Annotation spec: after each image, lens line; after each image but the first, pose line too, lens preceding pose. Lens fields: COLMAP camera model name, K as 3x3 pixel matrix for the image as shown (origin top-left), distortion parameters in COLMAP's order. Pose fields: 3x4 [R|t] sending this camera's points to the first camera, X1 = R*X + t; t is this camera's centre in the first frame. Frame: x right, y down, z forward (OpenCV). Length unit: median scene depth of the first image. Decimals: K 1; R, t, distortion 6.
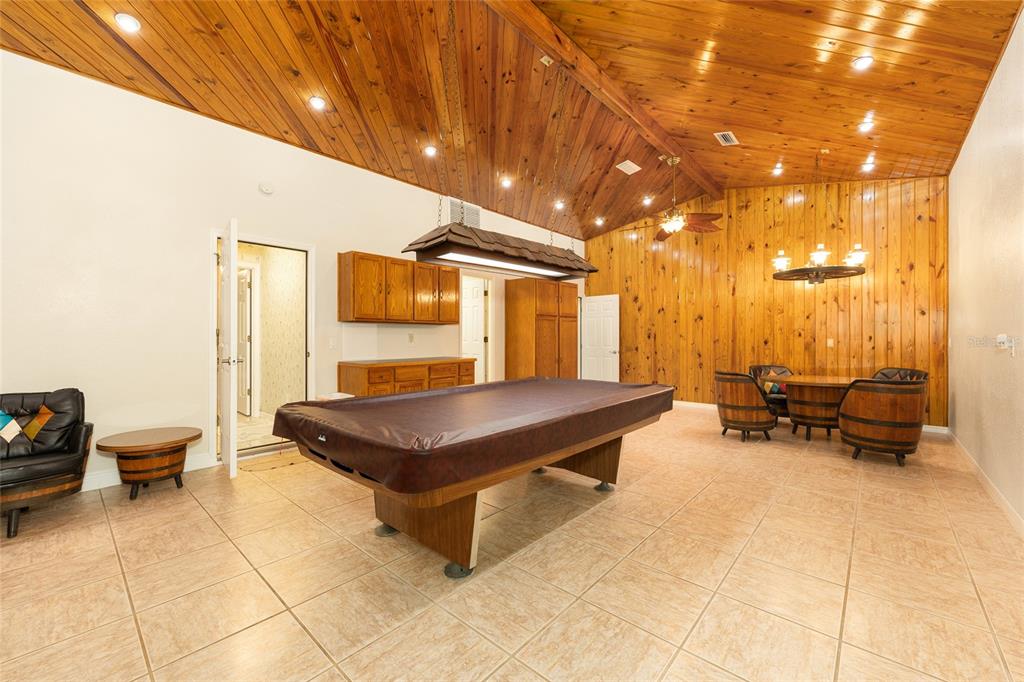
lens RADIAL K [[410.1, 0, 519.8], [0, 410.1, 337.5], [0, 0, 1]] dist [-0.000160, 0.000093]
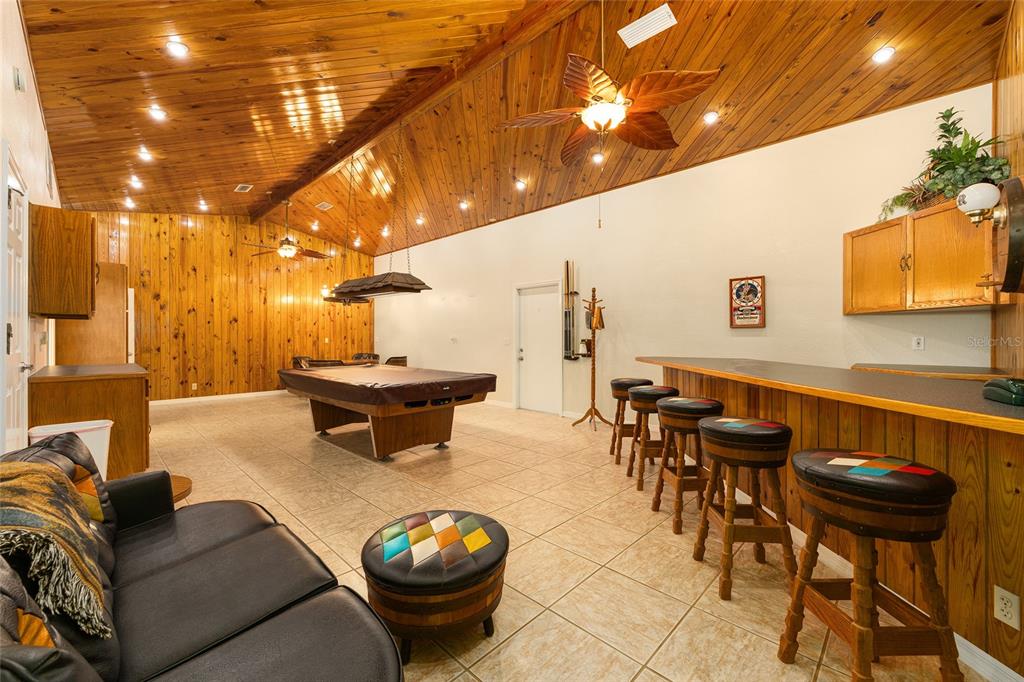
lens RADIAL K [[405.6, 0, 512.0], [0, 405.6, 341.0], [0, 0, 1]] dist [-0.000209, -0.000048]
pose [[0.060632, -0.000846, 0.998160, -0.656817], [0.010478, 0.999945, 0.000211, 0.018489], [-0.998105, 0.010446, 0.060637, 0.151076]]
